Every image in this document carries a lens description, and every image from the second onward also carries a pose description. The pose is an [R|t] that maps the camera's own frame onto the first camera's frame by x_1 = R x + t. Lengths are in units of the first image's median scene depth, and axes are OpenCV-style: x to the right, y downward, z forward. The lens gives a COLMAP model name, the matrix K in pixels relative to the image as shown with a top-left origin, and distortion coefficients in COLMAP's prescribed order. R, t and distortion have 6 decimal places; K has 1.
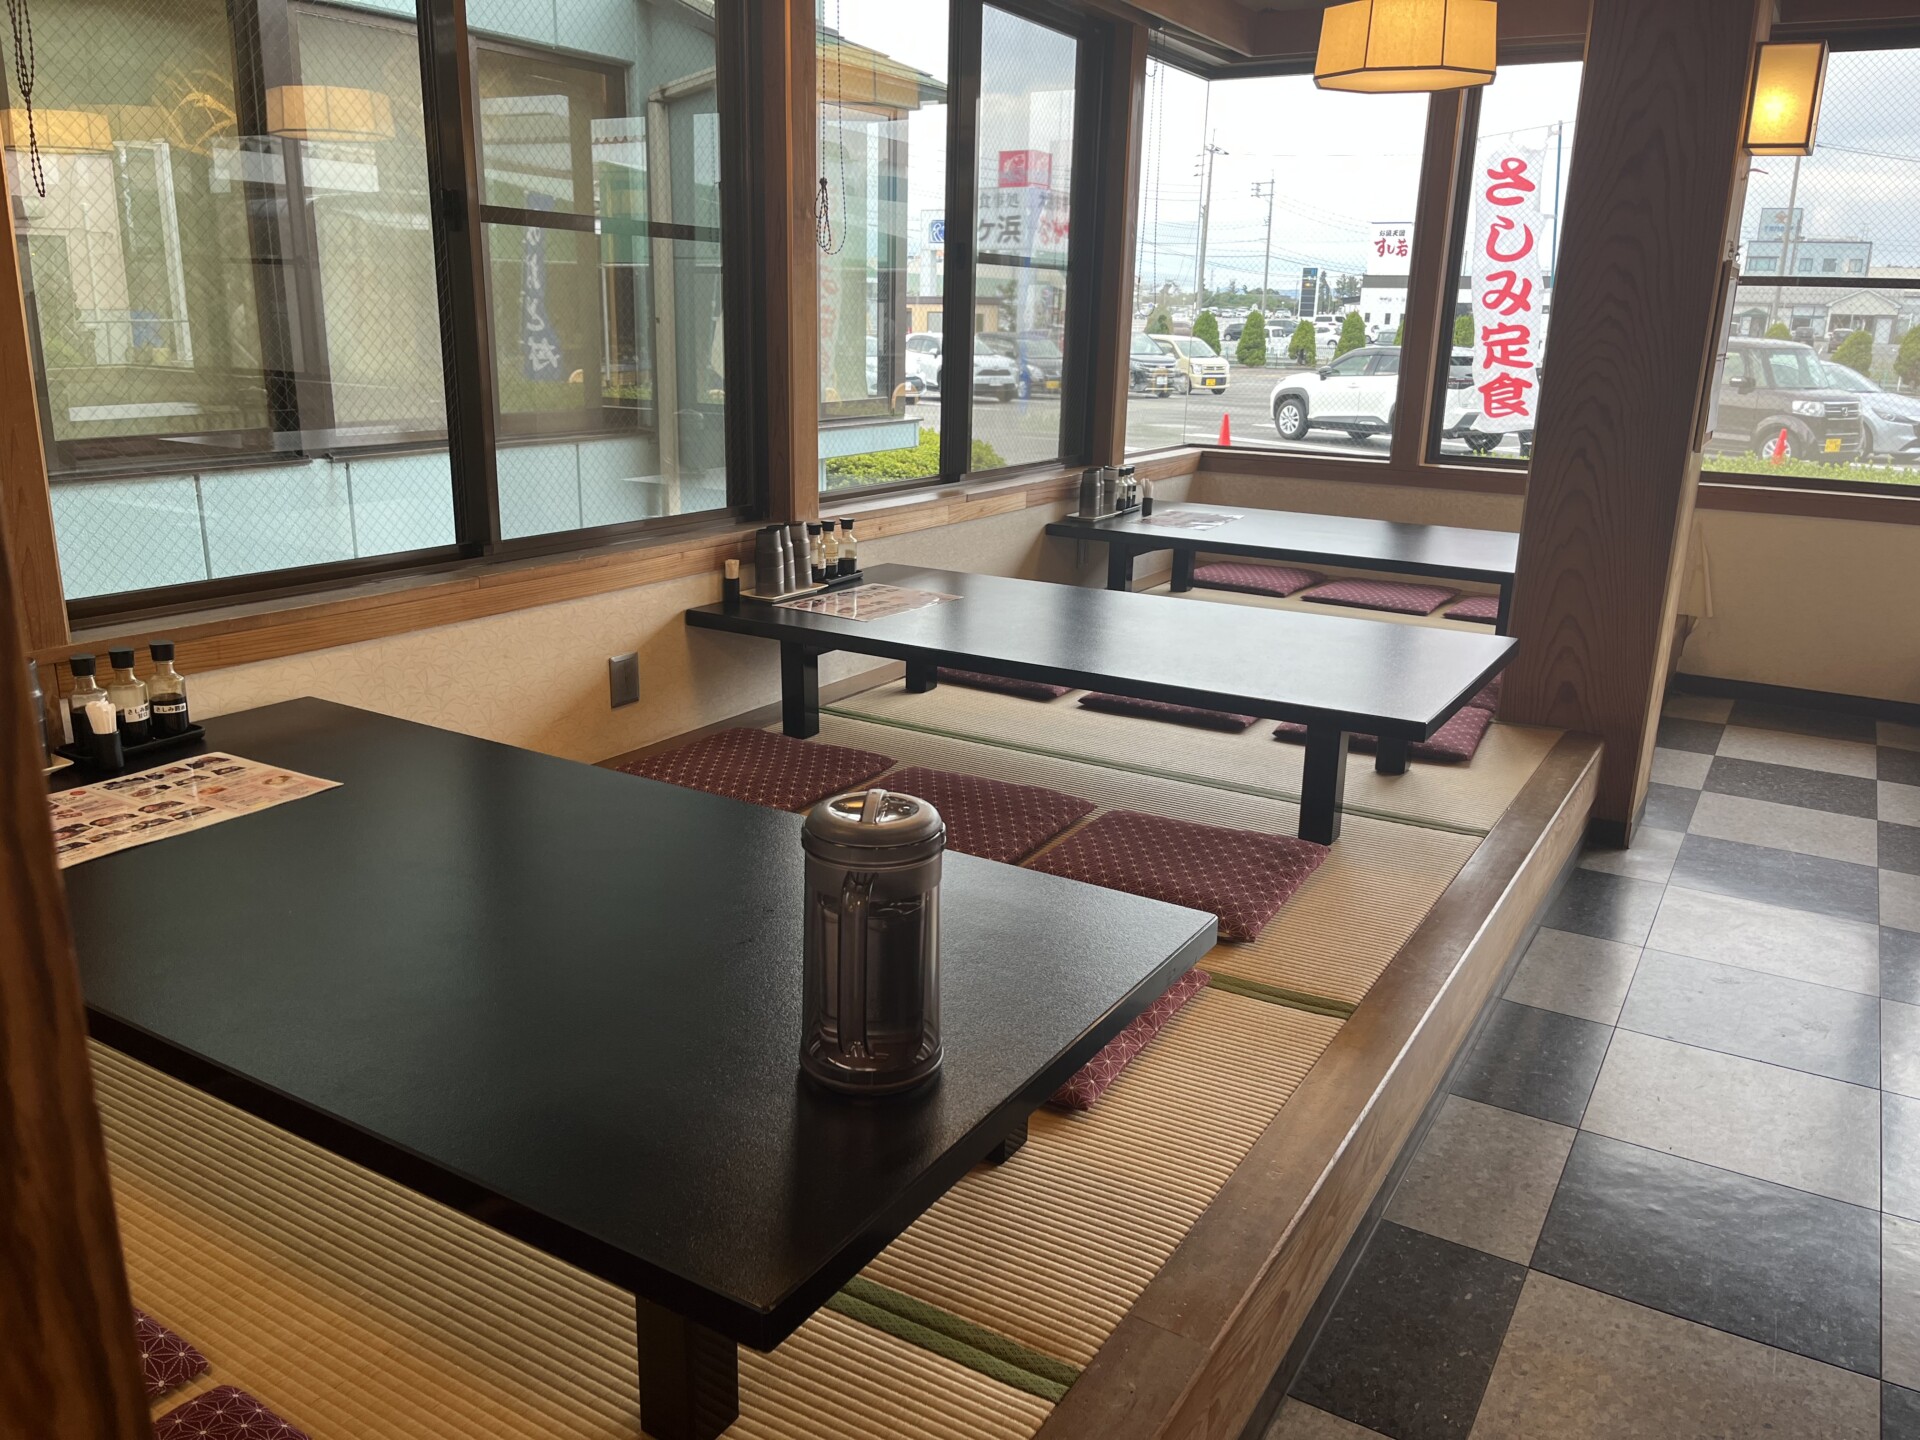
lens RADIAL K [[1458.2, 0, 958.7], [0, 1458.2, 721.3], [0, 0, 1]] dist [-0.035781, -0.005614]
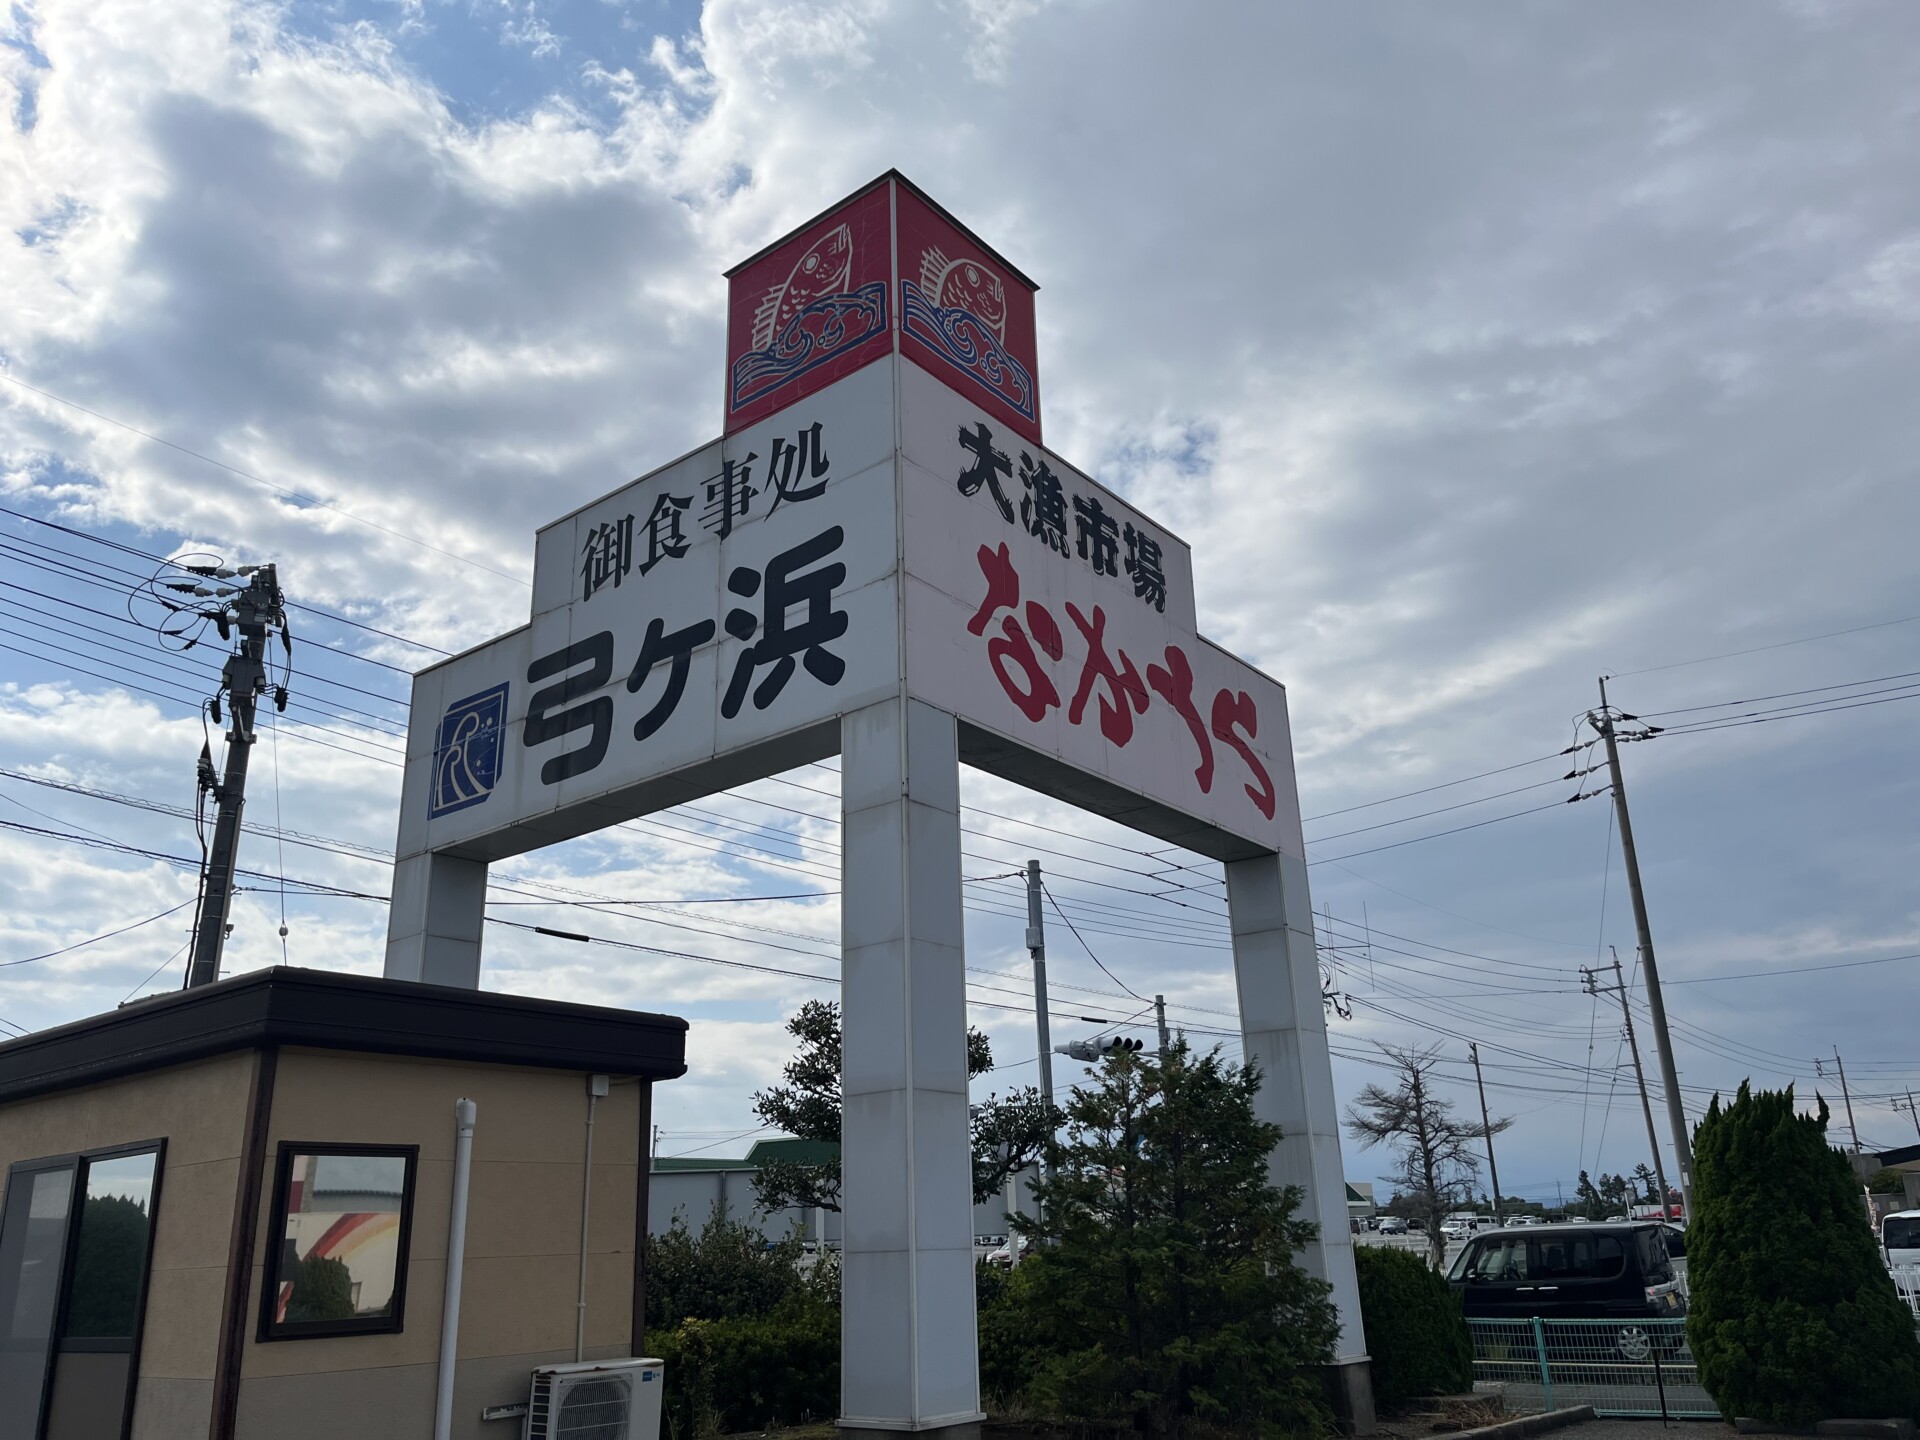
lens RADIAL K [[1458.2, 0, 960.3], [0, 1458.2, 723.4], [0, 0, 1]] dist [-0.035781, -0.005614]
pose [[0.988443, -0.105461, -0.108894, 0.069661], [0.021152, 0.807263, -0.589812, -0.236798], [0.150108, 0.580692, 0.800165, 0.882769]]
